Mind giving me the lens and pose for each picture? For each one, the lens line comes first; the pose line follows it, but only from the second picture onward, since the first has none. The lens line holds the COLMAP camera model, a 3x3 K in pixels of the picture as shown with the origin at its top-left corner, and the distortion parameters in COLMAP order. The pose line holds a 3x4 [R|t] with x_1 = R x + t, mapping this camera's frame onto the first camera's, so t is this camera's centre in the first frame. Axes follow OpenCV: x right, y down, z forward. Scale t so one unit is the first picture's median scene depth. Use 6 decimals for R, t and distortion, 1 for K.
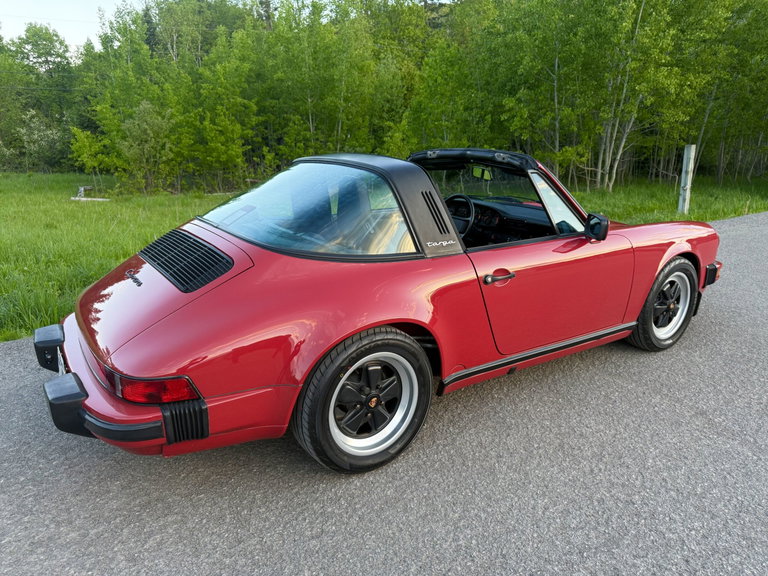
lens RADIAL K [[529.4, 0, 385.9], [0, 529.4, 300.9], [0, 0, 1]] dist [0.007301, -0.018133]
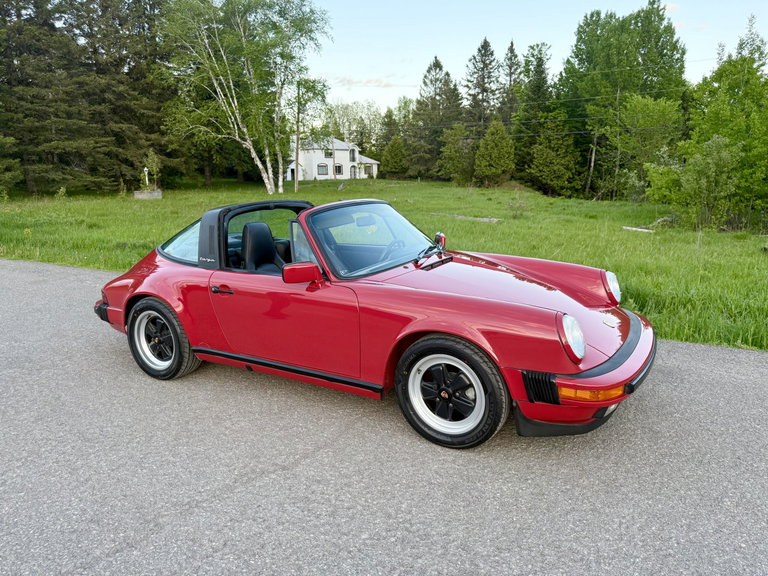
lens RADIAL K [[522.5, 0, 379.1], [0, 522.5, 306.3], [0, 0, 1]] dist [0.058183, -0.104169]
pose [[0.429437, 0.203006, -0.879984, 0.164565], [-0.241961, 0.964647, 0.104459, -0.024926], [0.870080, 0.168063, 0.463374, 0.070346]]
